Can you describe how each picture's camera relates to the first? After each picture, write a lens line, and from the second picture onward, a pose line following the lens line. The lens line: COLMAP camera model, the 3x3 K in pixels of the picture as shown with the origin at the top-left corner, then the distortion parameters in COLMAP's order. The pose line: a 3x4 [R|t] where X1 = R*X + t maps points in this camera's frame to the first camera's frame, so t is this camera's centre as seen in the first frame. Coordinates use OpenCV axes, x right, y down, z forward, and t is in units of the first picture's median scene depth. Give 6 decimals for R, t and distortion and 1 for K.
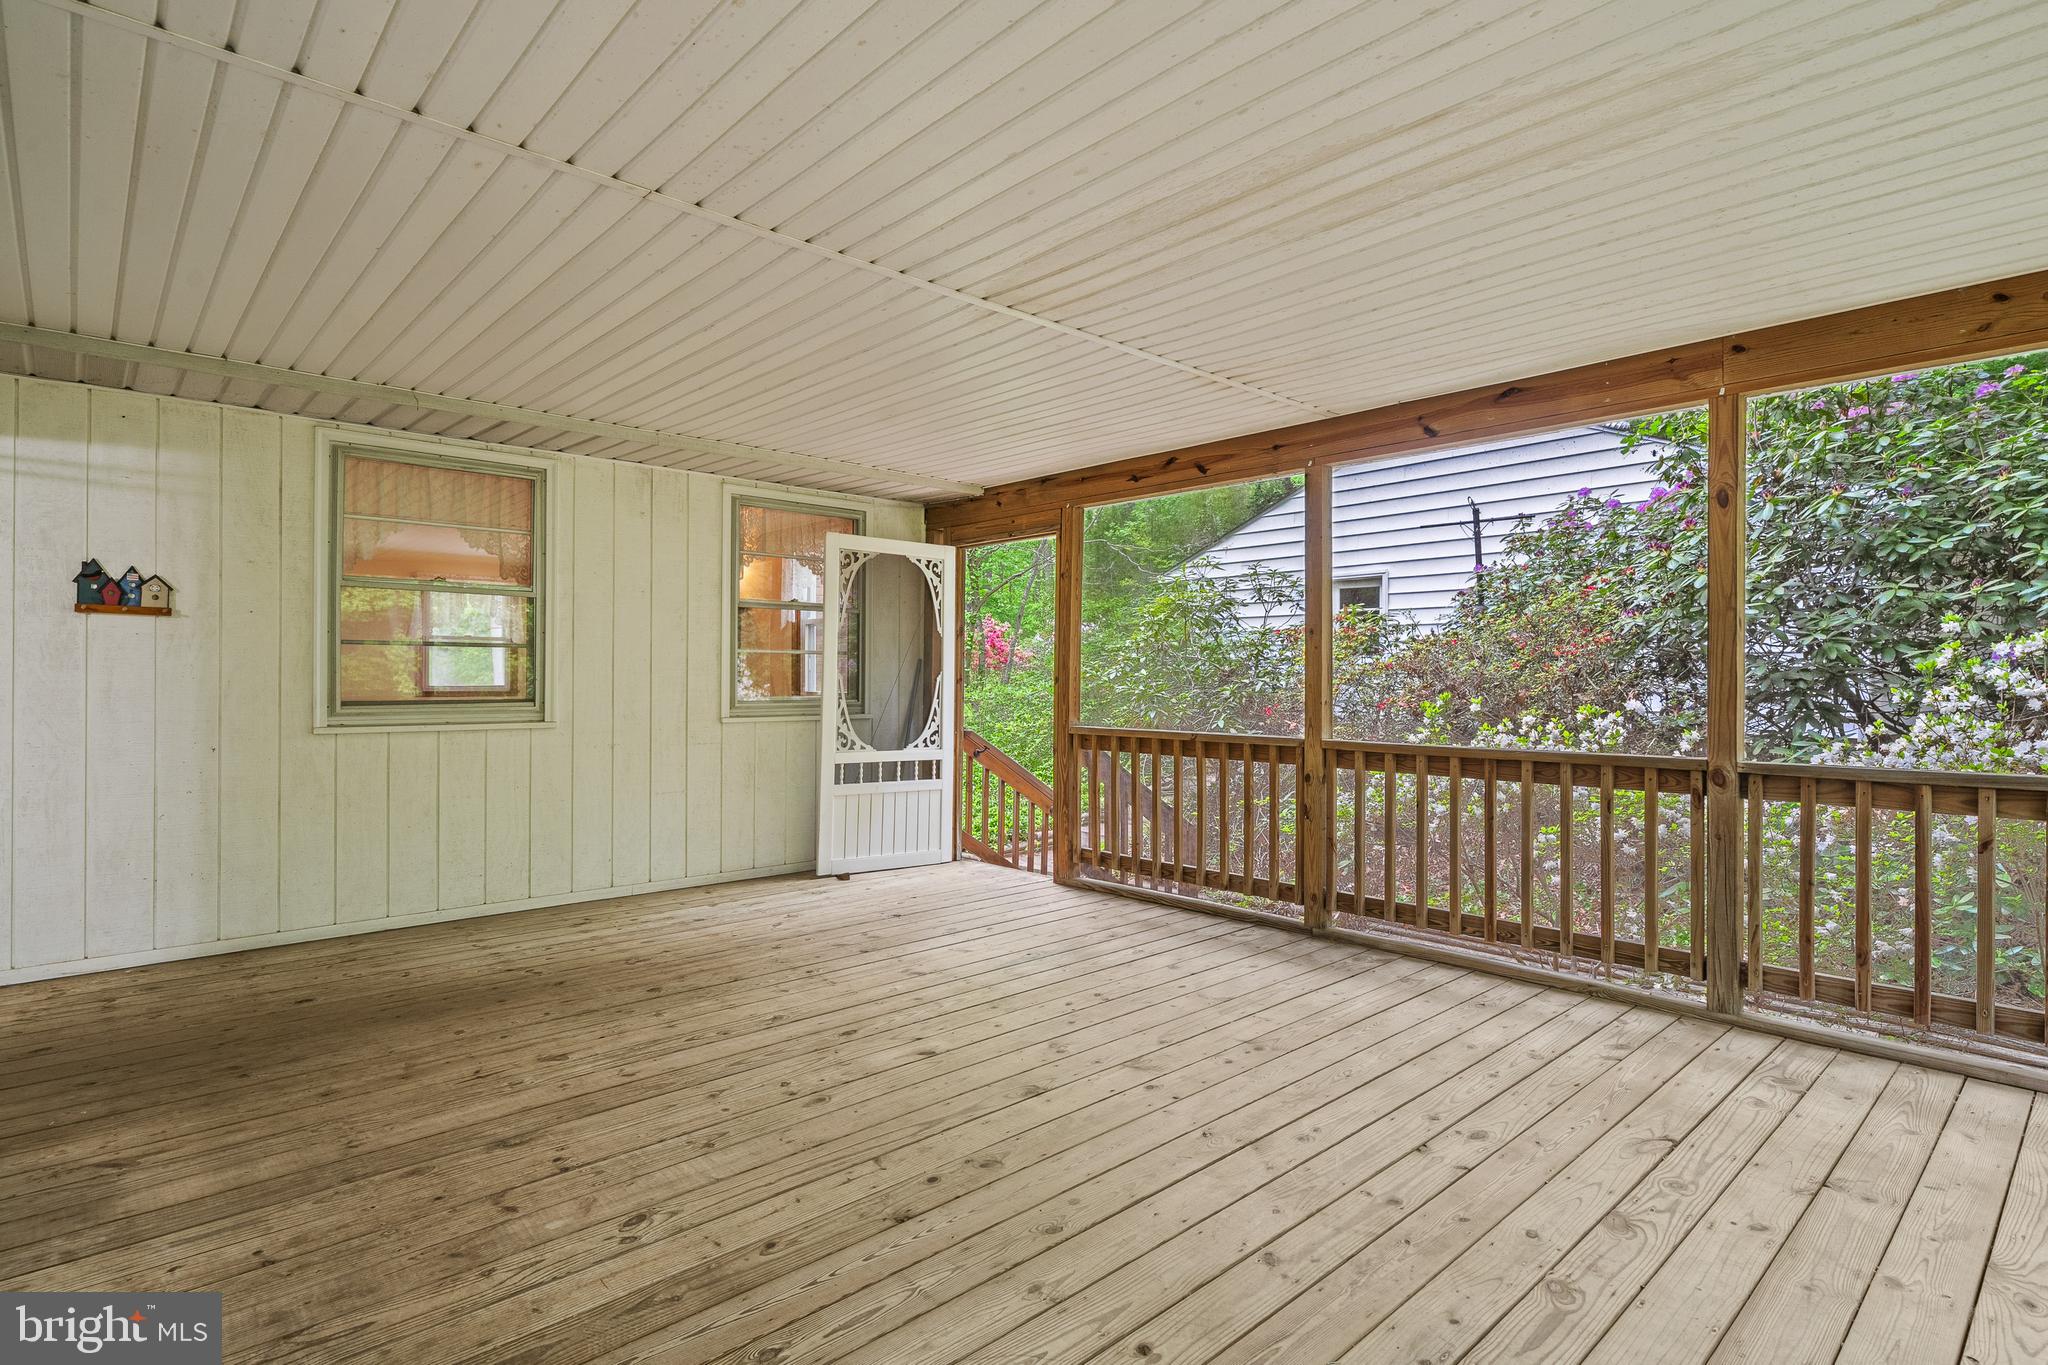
lens RADIAL K [[985.2, 0, 1036.3], [0, 985.2, 674.8], [0, 0, 1]] dist [-0.000736, 0.000754]
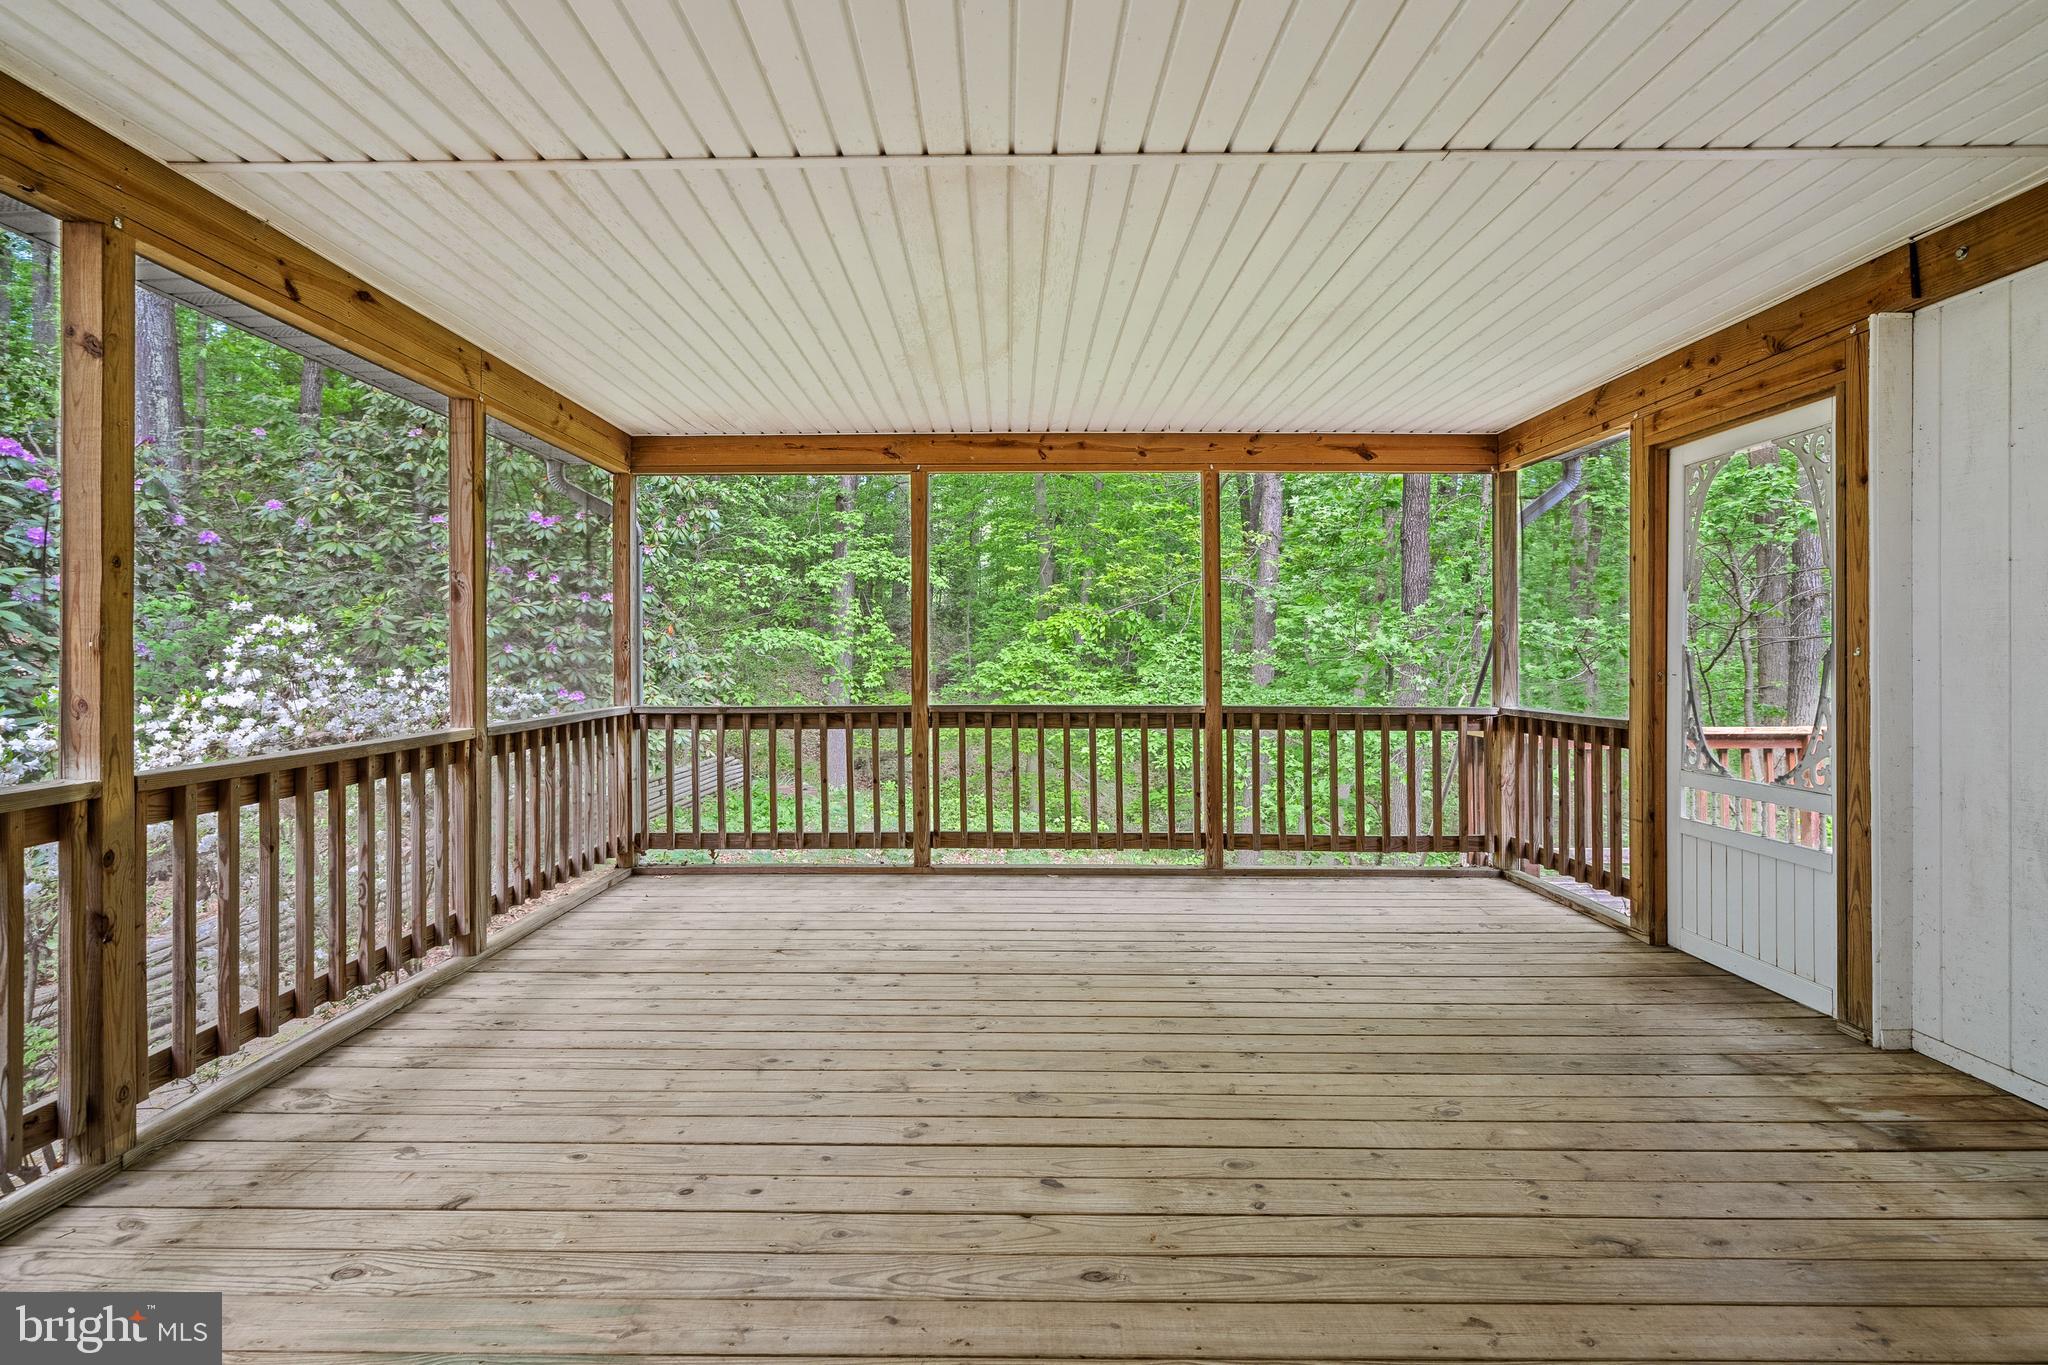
lens RADIAL K [[985.2, 0, 1040.9], [0, 985.2, 666.0], [0, 0, 1]] dist [-0.000736, 0.000754]
pose [[-0.738156, -0.011380, 0.674534, -0.569048], [-0.006685, 0.999932, 0.009555, 0.001625], [-0.674597, 0.002544, -0.738182, 1.494868]]
